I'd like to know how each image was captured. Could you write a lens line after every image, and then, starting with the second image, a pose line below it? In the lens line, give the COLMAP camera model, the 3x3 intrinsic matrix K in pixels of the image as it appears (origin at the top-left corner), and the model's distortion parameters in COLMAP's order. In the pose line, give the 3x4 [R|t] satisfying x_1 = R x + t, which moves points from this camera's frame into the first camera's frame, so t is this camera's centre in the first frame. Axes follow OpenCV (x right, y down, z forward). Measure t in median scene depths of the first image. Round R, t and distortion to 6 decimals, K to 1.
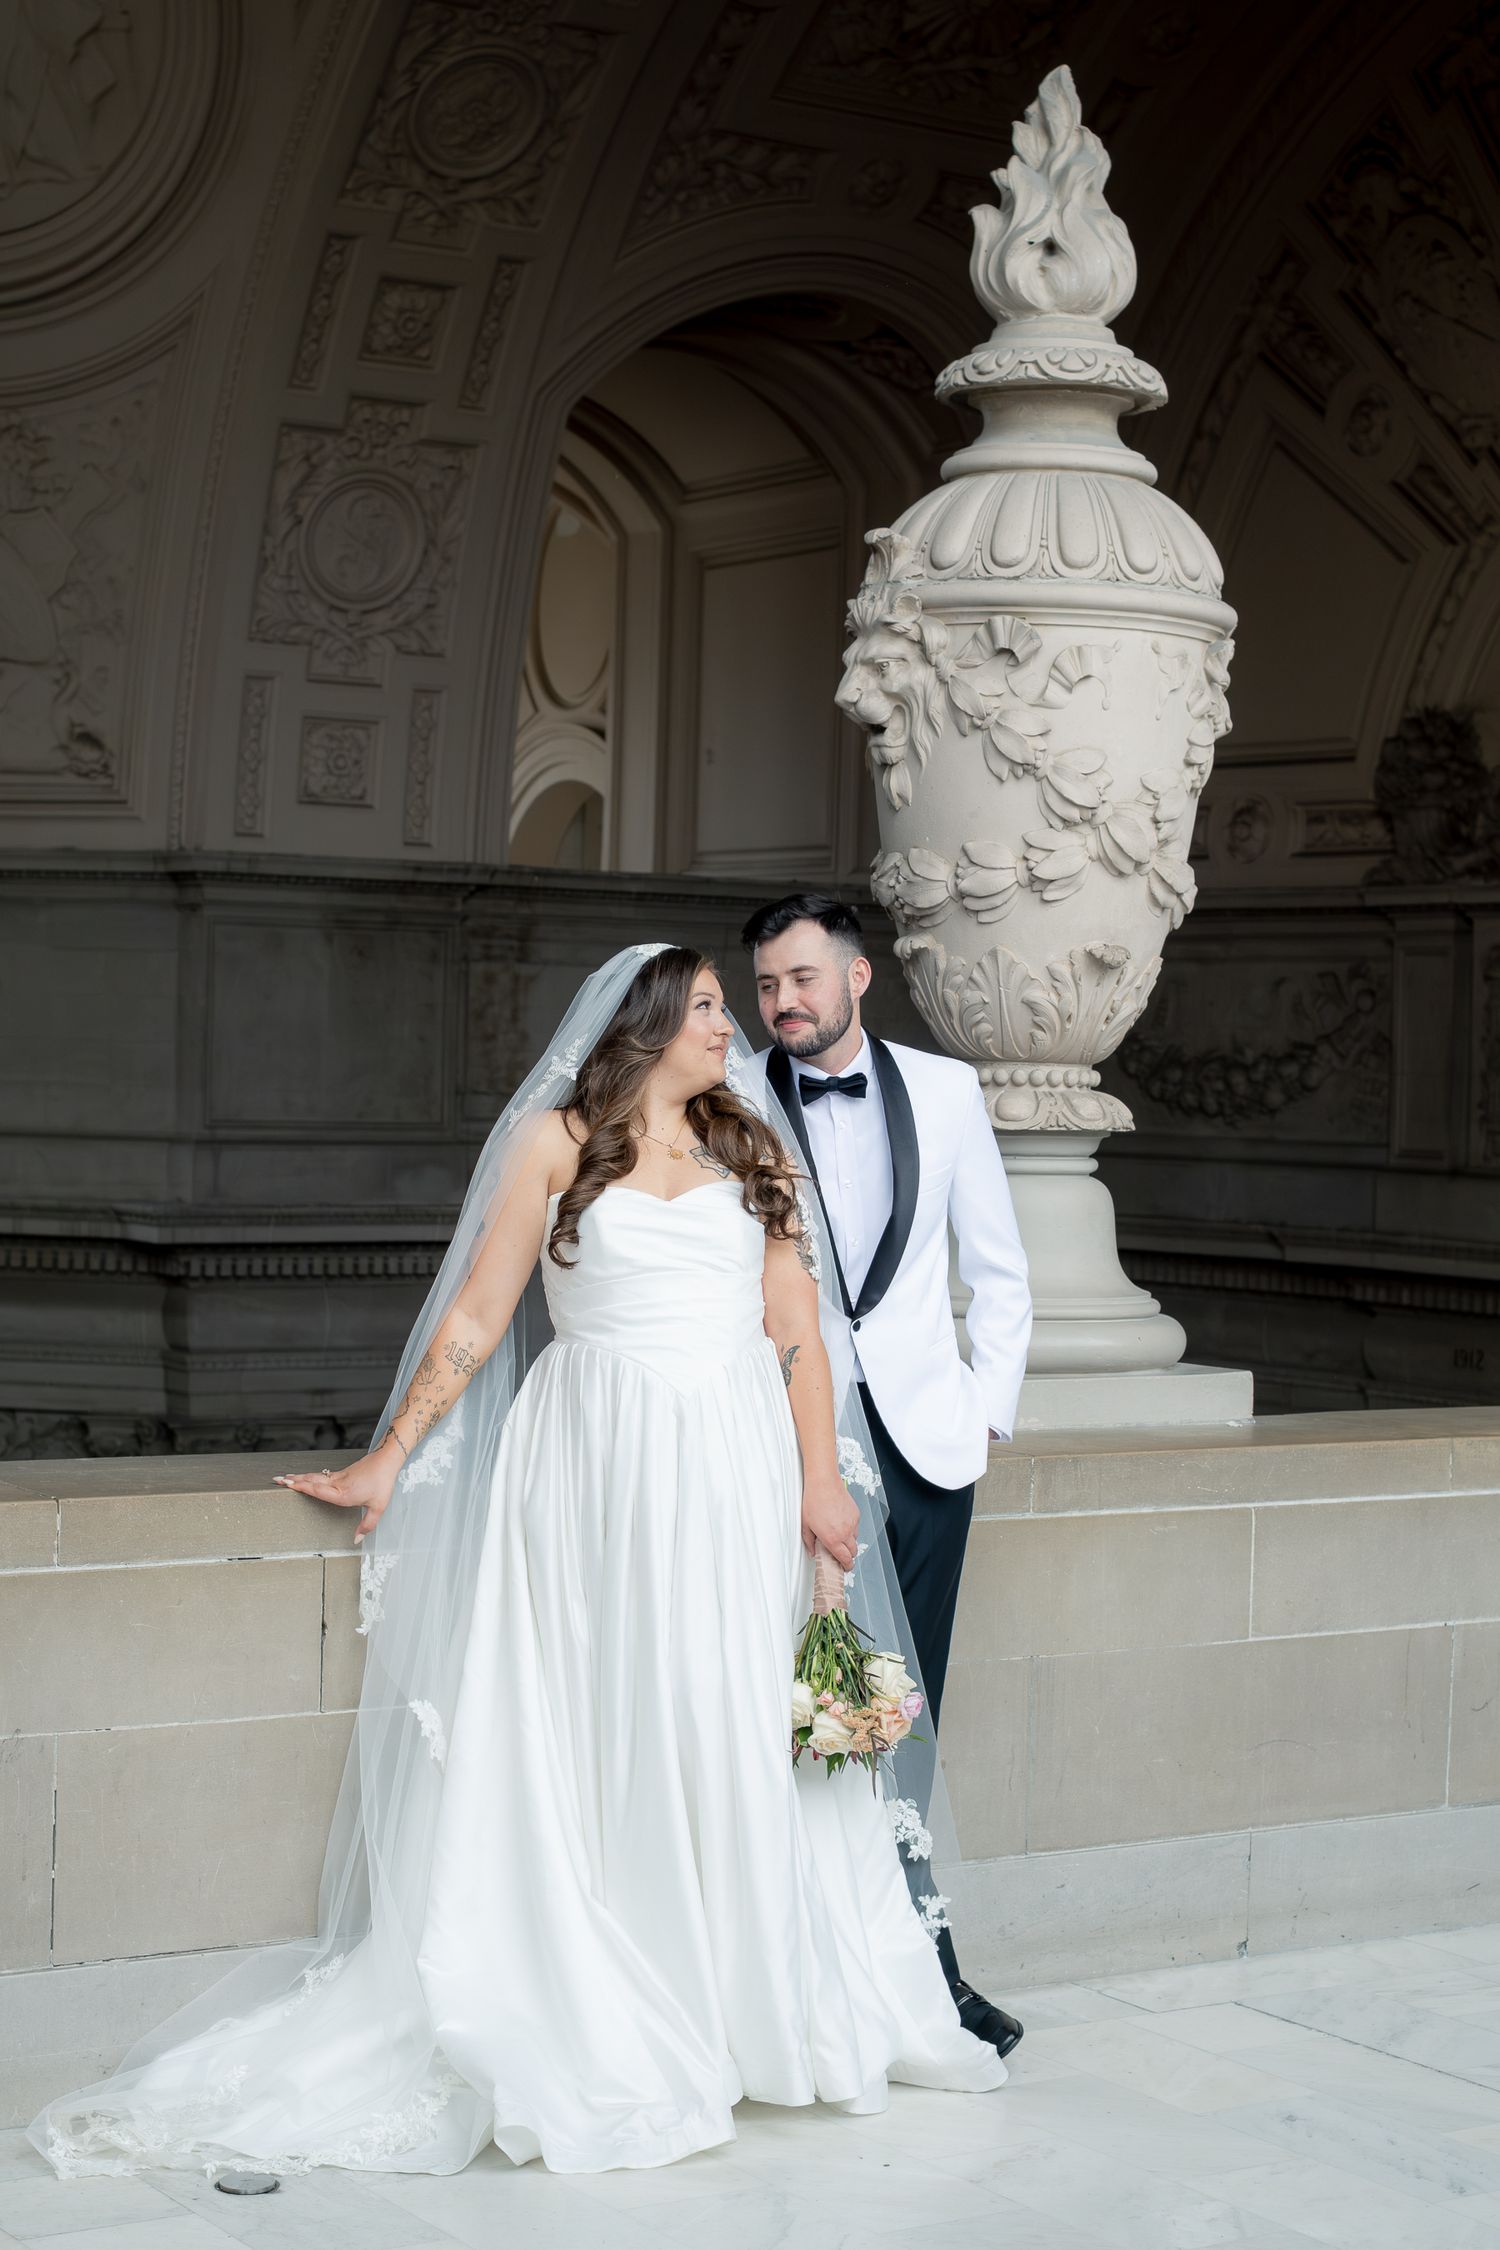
lens RADIAL K [[3930.5, 0, 751.0], [0, 3930.5, 1102.6], [0, 0, 1]] dist [-0.035986, 0.044791]
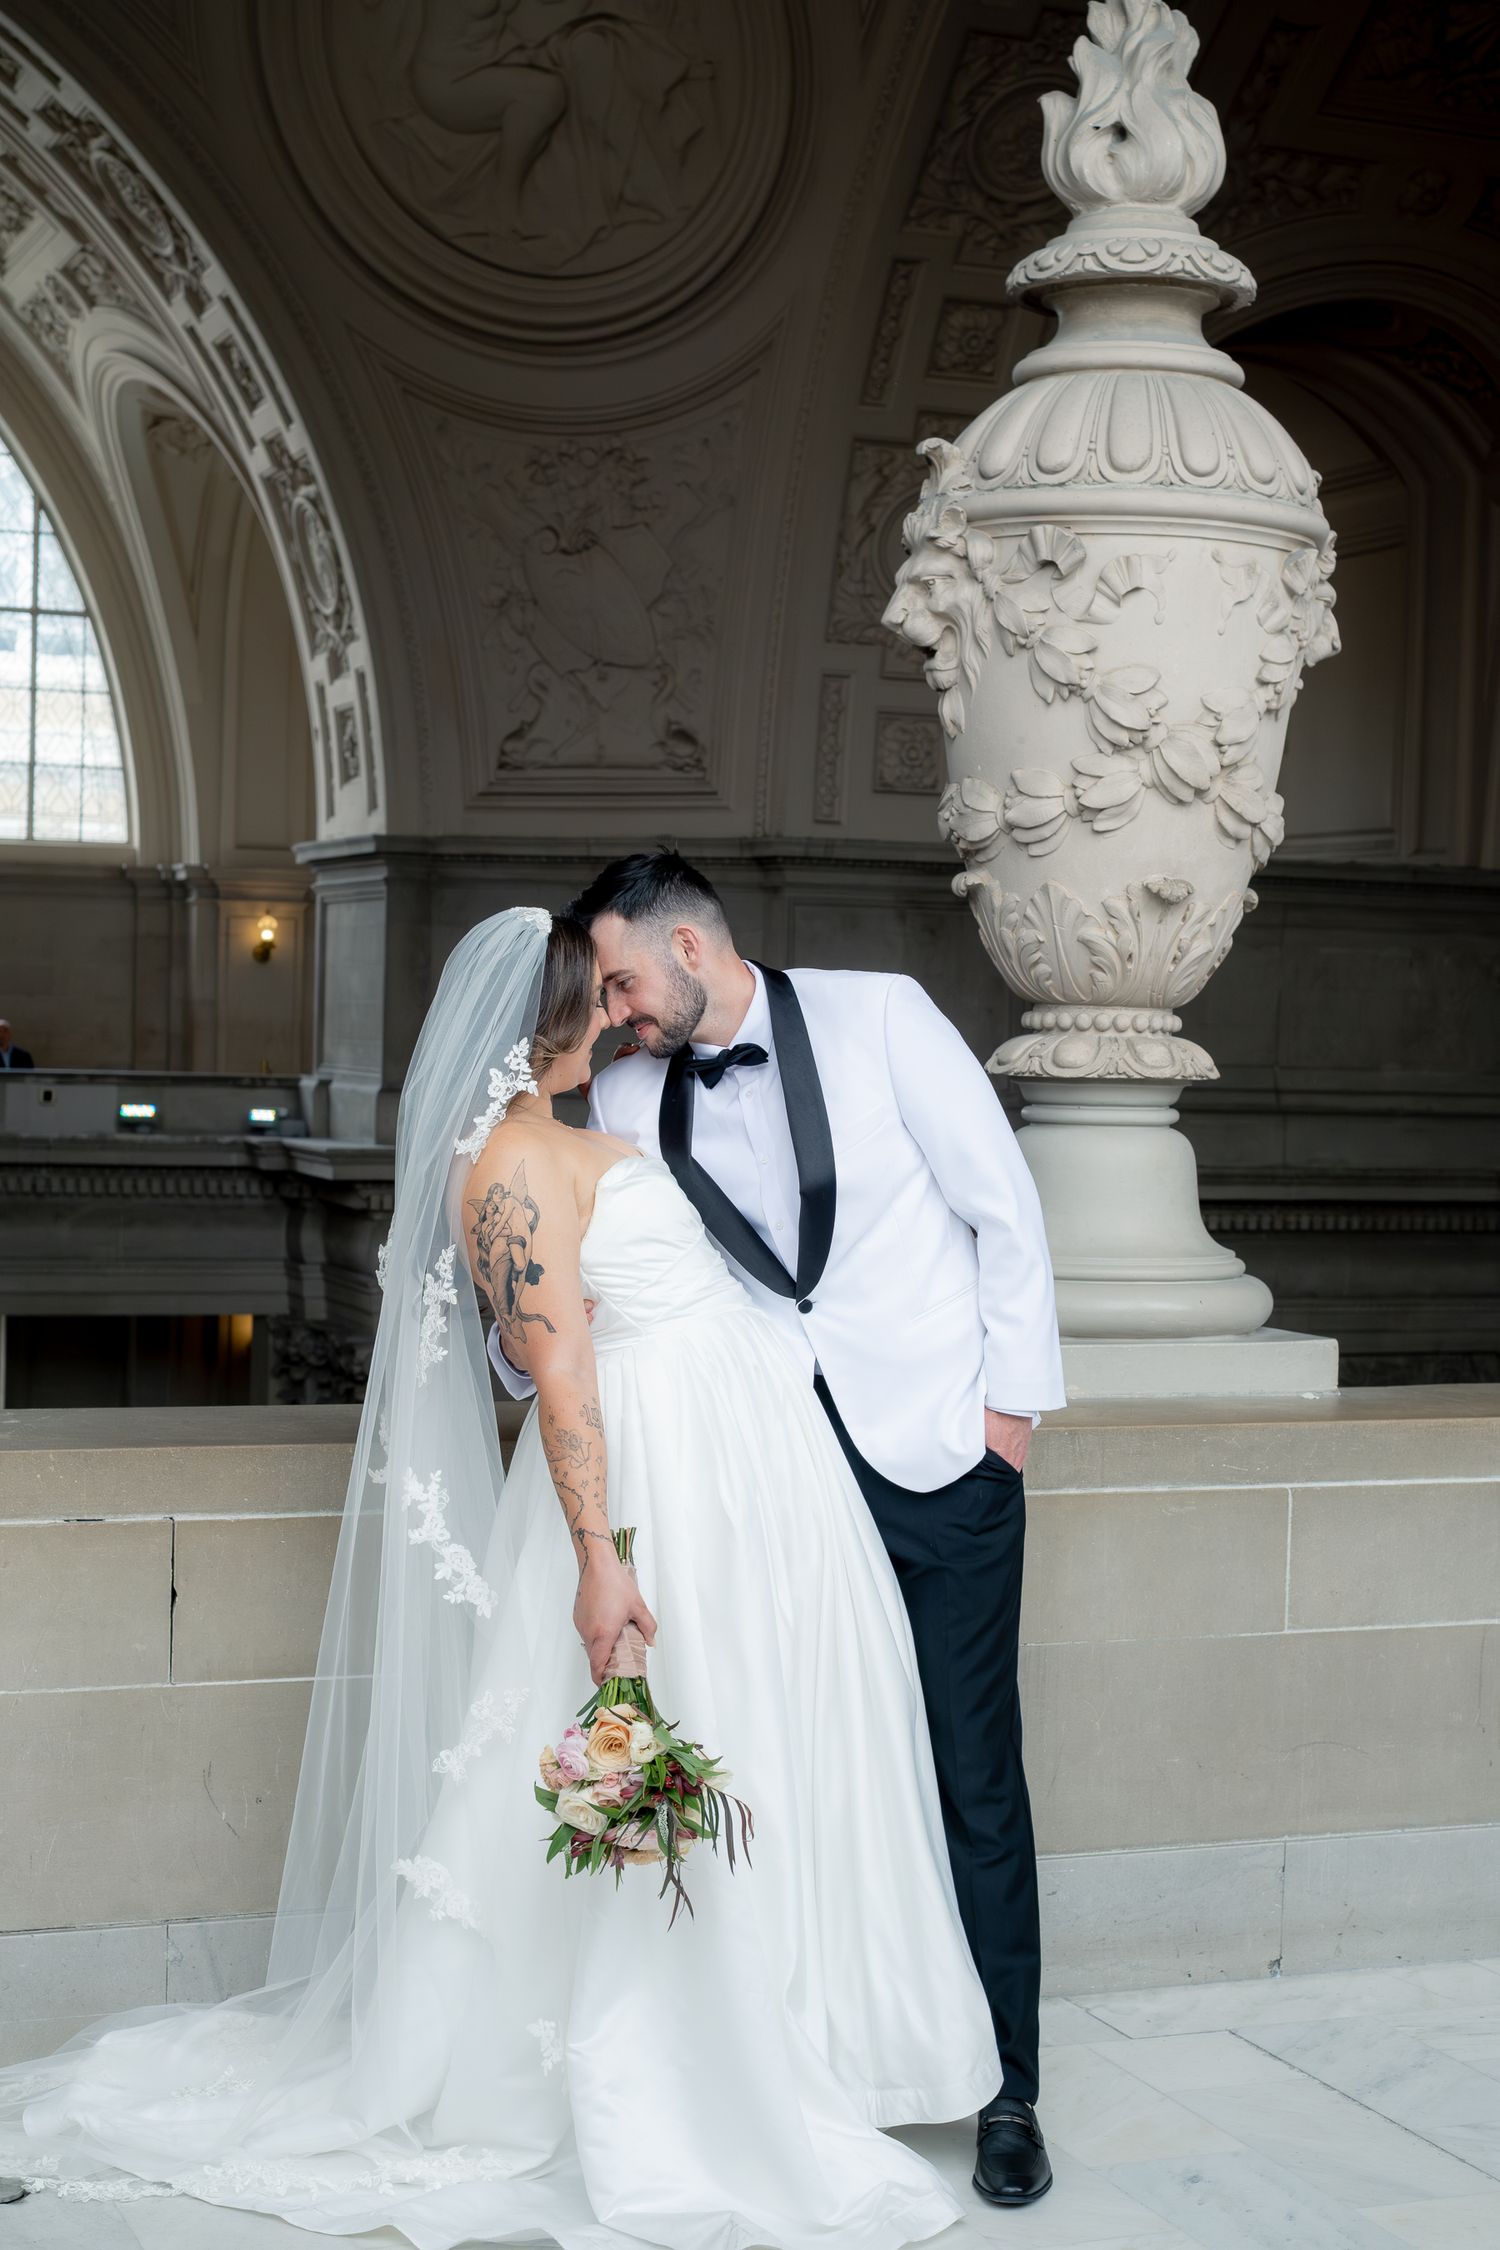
lens RADIAL K [[3530.6, 0, 750.0], [0, 3530.6, 1125.0], [0, 0, 1]] dist [-0.034251, 0.063009]
pose [[0.980448, 0.005566, -0.196698, 0.156791], [-0.002936, 0.999902, 0.013663, 0.006974], [0.196755, -0.012819, 0.980369, 0.159325]]
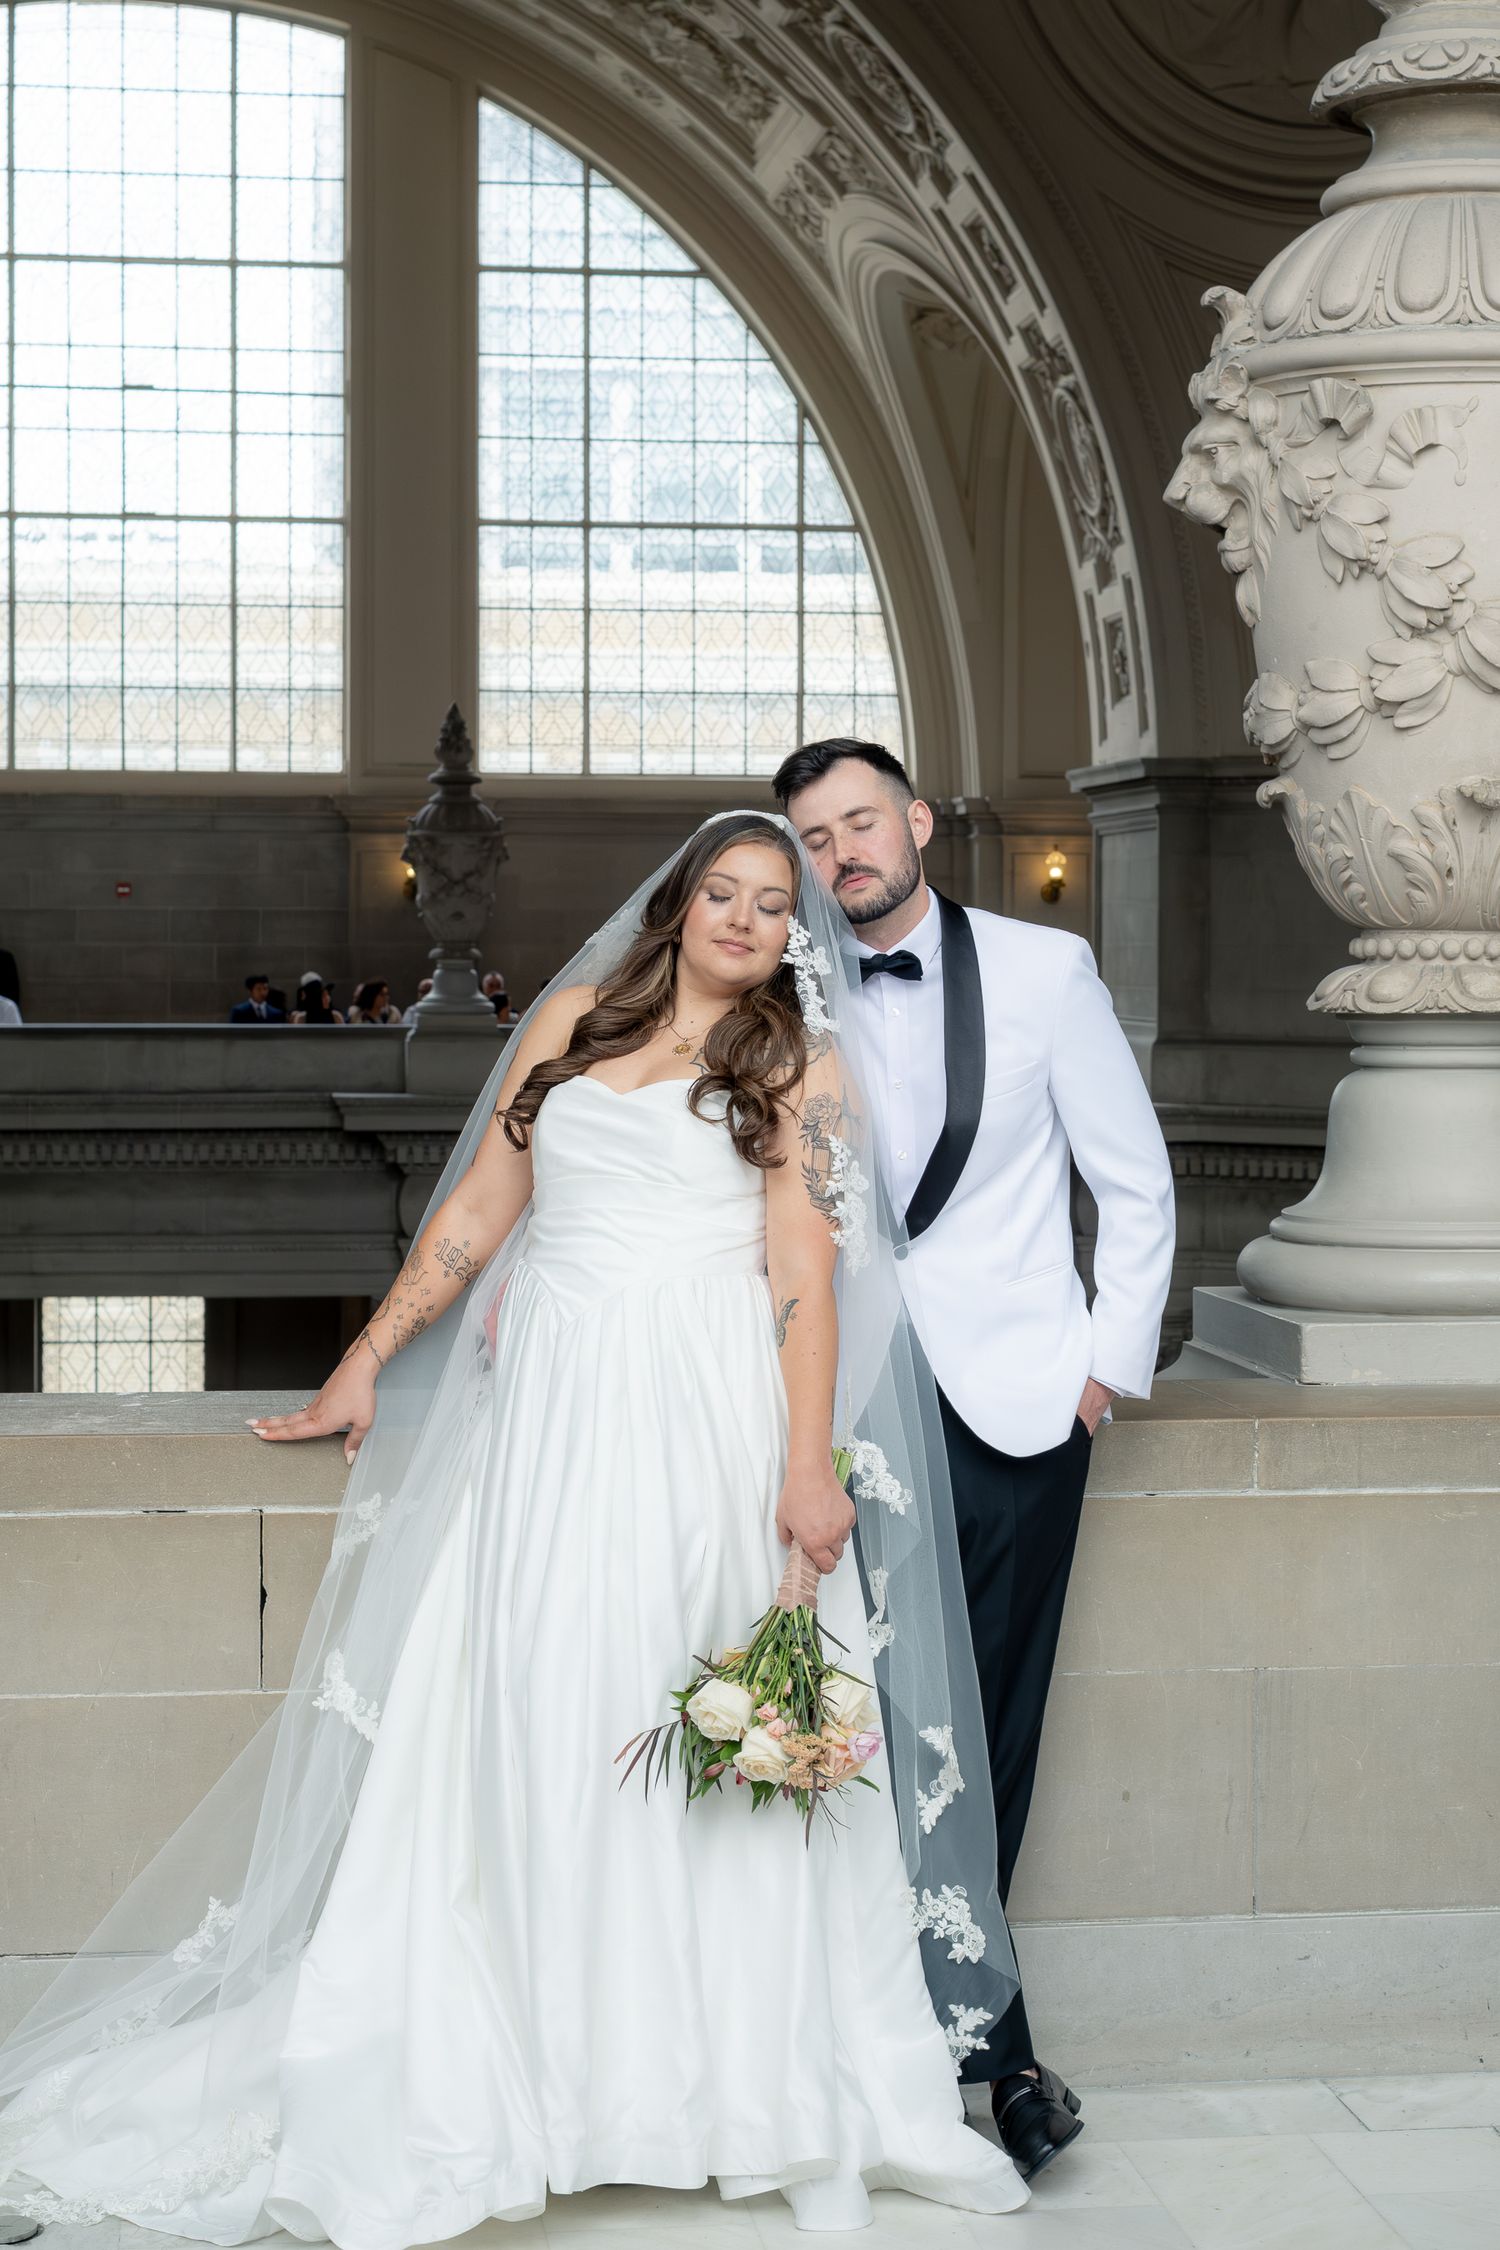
lens RADIAL K [[3917.2, 0, 748.5], [0, 3917.2, 1035.1], [0, 0, 1]] dist [-0.040975, 0.126539]
pose [[0.902200, -0.013595, -0.431103, 0.294758], [0.015227, 0.999884, 0.000333, 0.009085], [0.431048, -0.006865, 0.902303, 0.214485]]
